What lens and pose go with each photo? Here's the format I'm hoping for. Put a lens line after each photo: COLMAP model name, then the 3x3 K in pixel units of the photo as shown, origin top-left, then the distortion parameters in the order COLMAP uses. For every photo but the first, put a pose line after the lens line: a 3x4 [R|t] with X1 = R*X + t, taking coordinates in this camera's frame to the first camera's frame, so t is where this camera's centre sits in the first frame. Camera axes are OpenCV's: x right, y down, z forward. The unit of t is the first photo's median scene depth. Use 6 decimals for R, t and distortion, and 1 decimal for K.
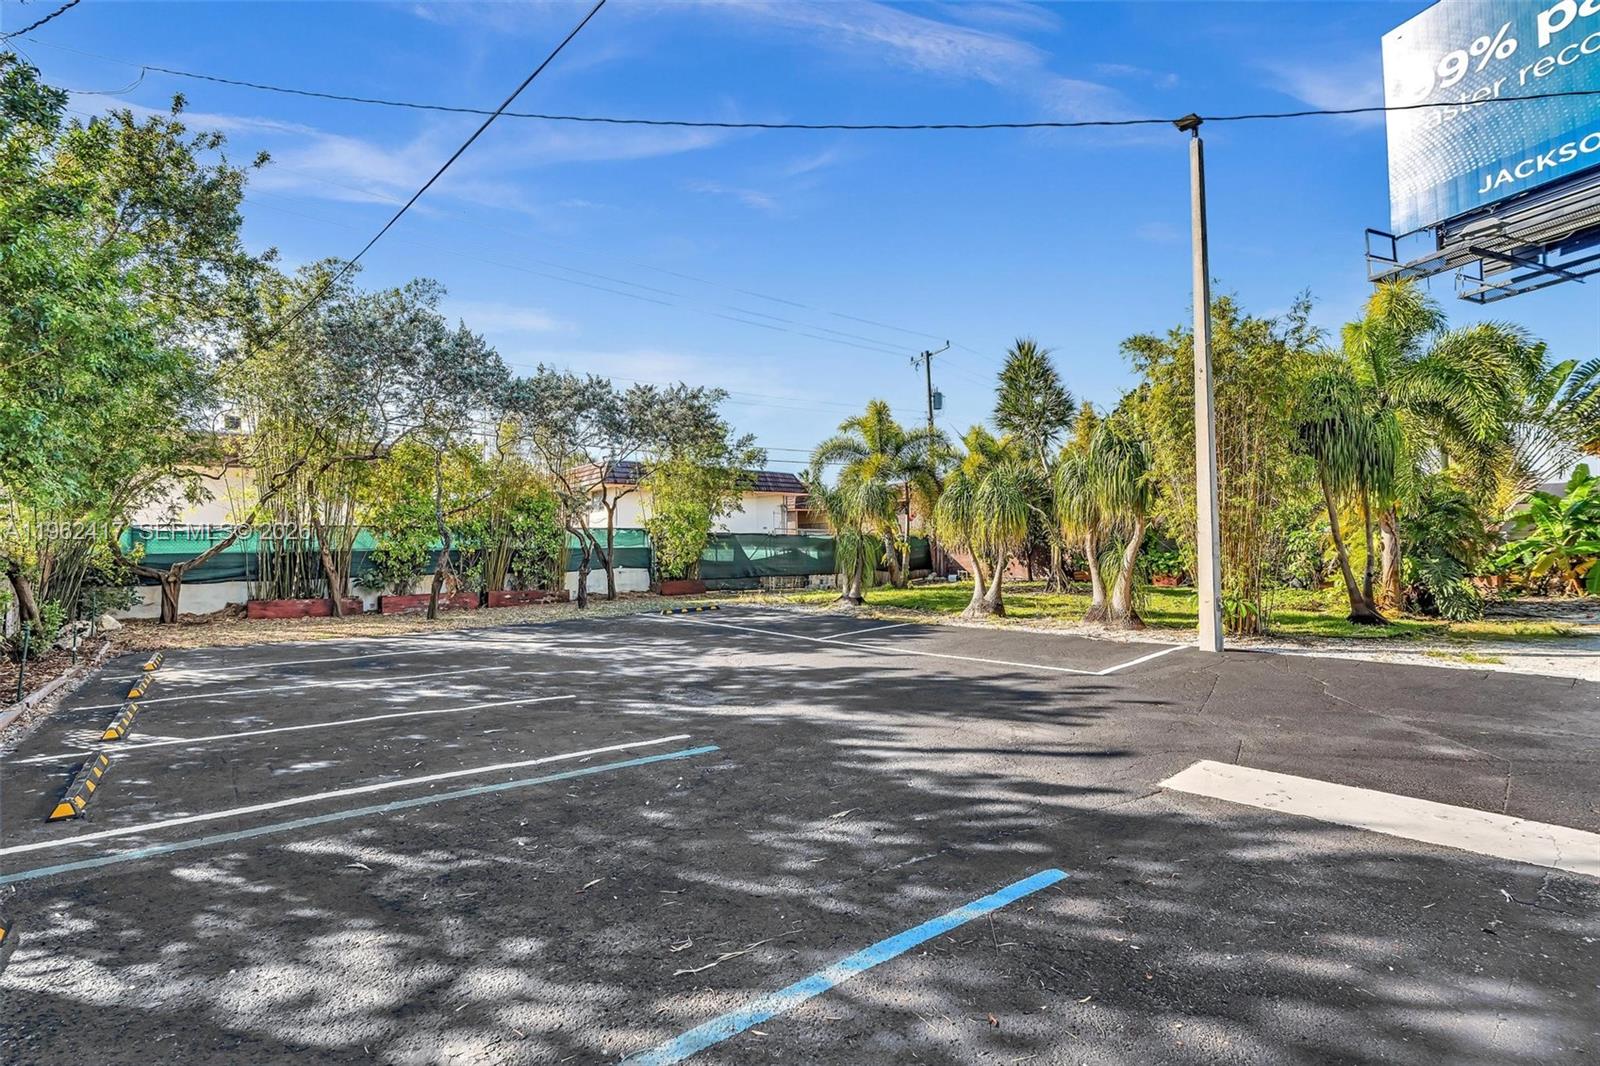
lens RADIAL K [[709.6, 0, 793.9], [0, 709.6, 531.2], [0, 0, 1]] dist [-0.008401, 0.002857]
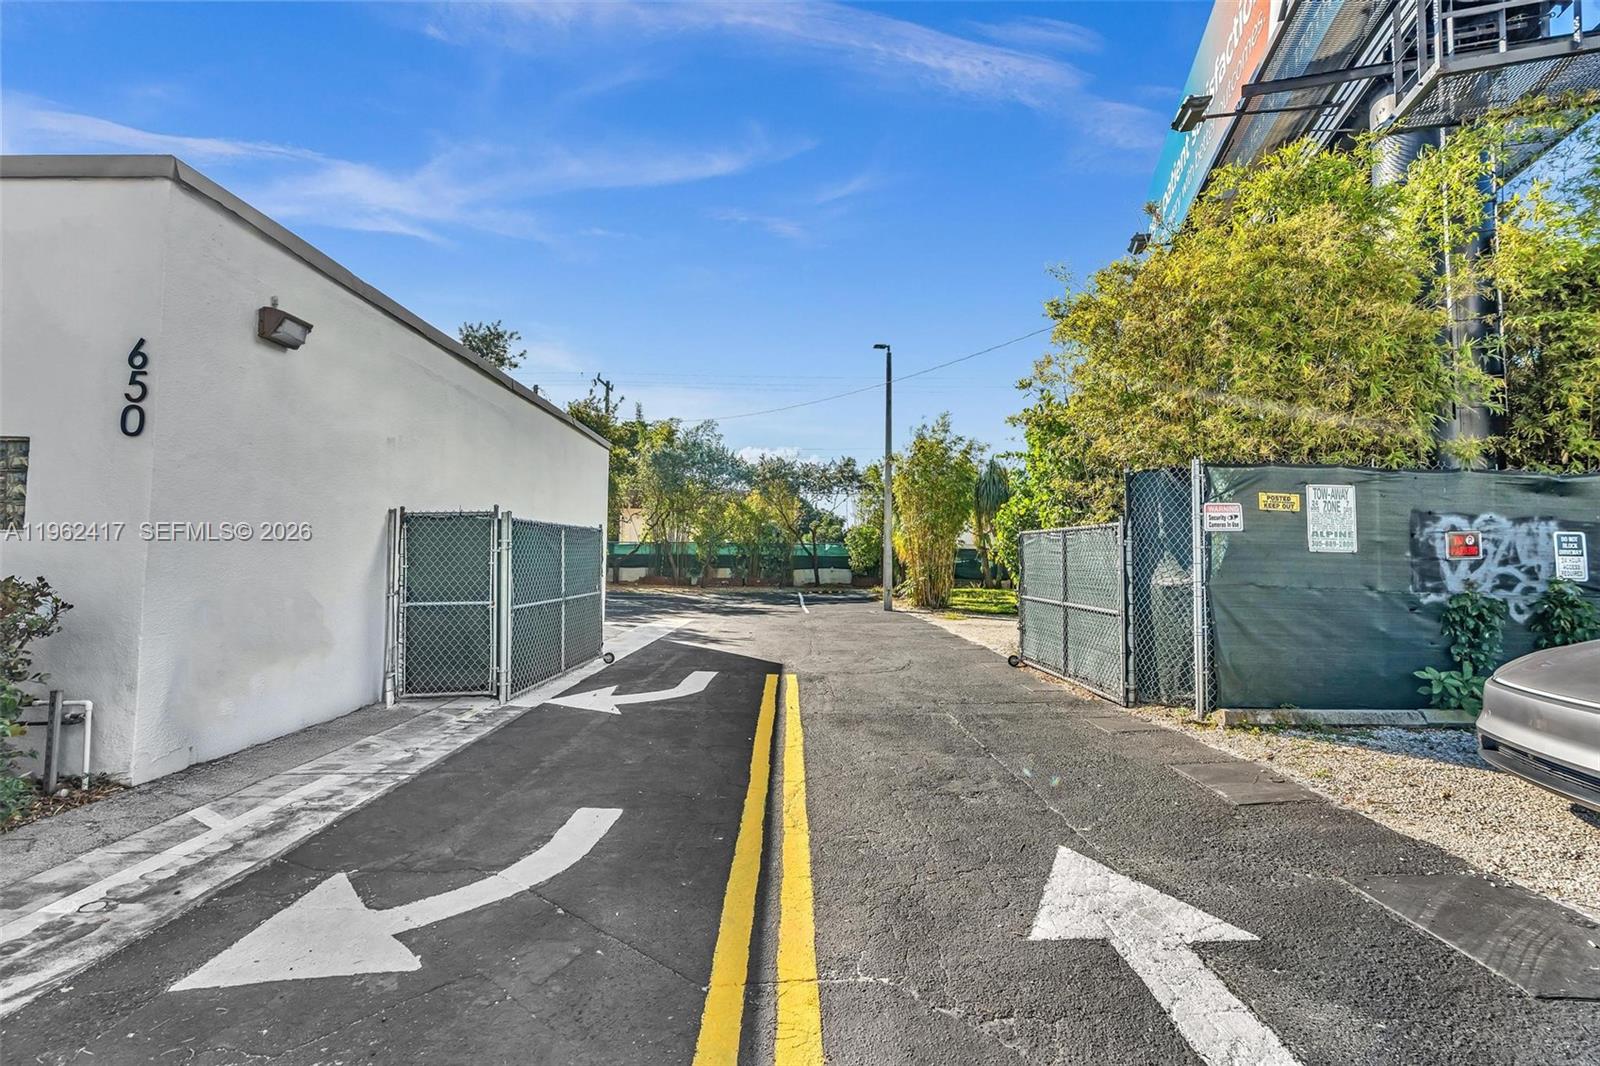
lens RADIAL K [[709.6, 0, 793.9], [0, 709.6, 531.2], [0, 0, 1]] dist [-0.008401, 0.002857]
pose [[0.781317, -0.004878, -0.624115, 1.106120], [-0.004854, 0.999892, -0.013892, -0.016026], [0.624115, 0.013883, 0.781209, -0.503357]]
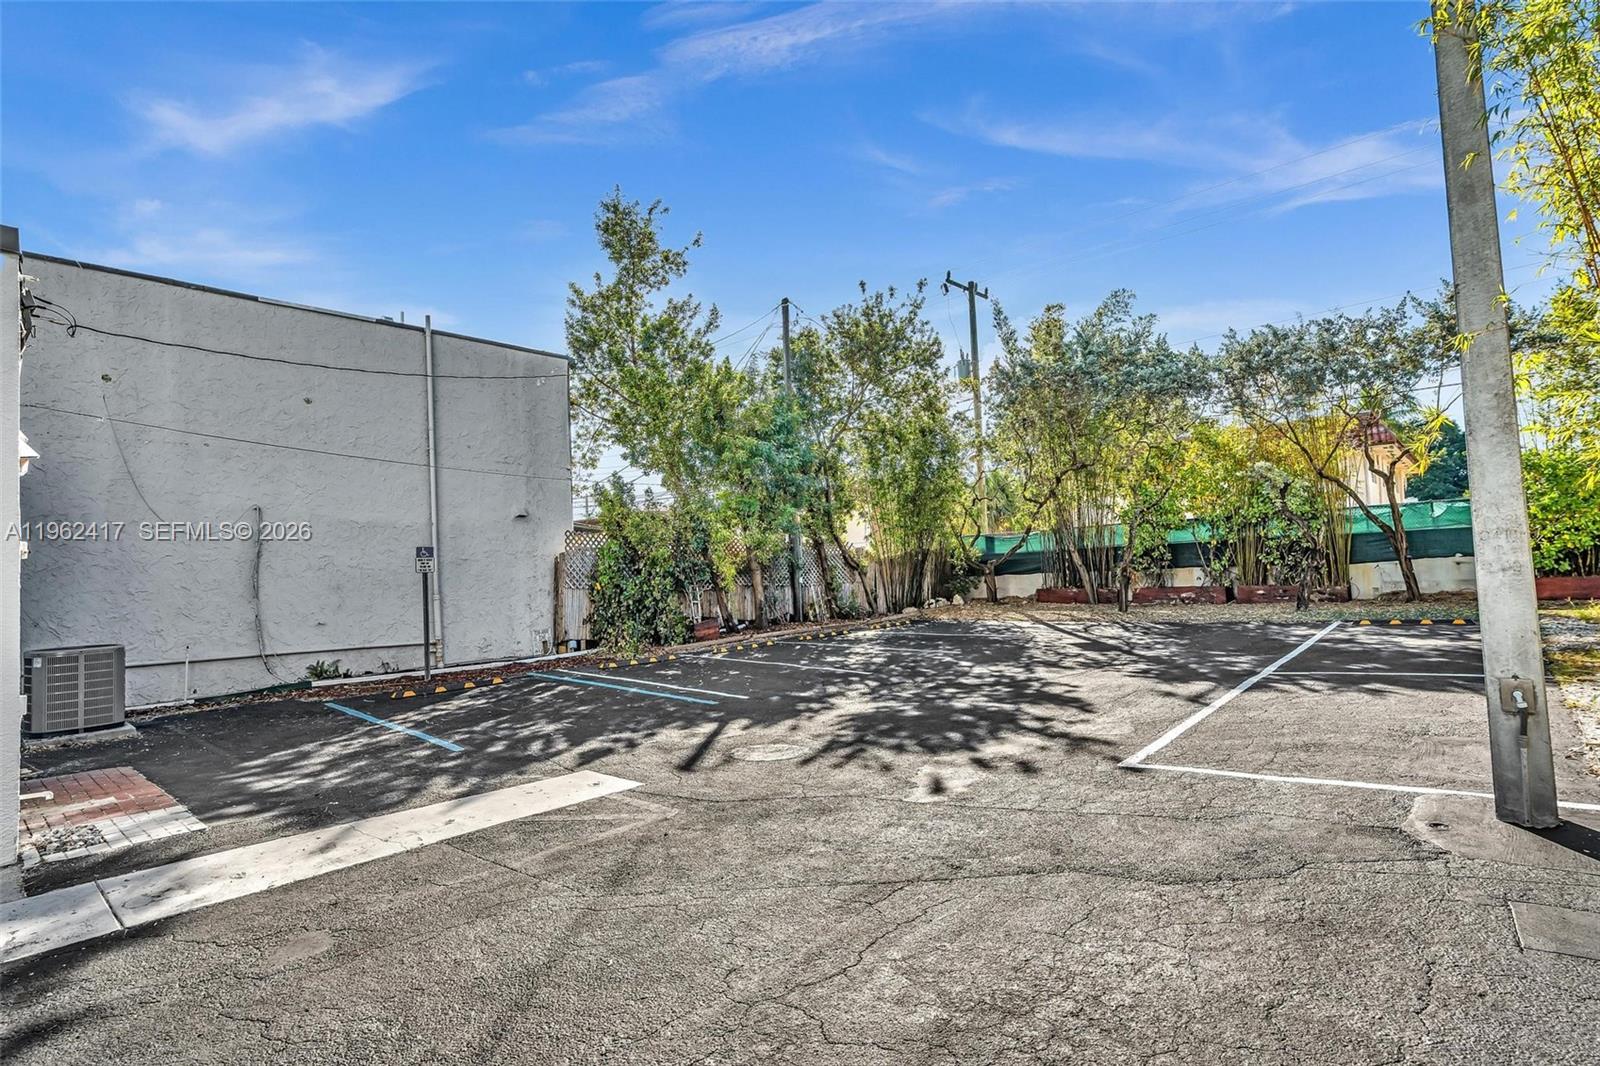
lens RADIAL K [[774.0, 0, 790.4], [0, 774.0, 516.1], [0, 0, 1]] dist [-0.022363, 0.000113]
pose [[0.154595, -0.058377, -0.986252, 0.623592], [0.072833, 0.996210, -0.047550, 0.000746], [0.985290, -0.064481, 0.158261, 0.376843]]
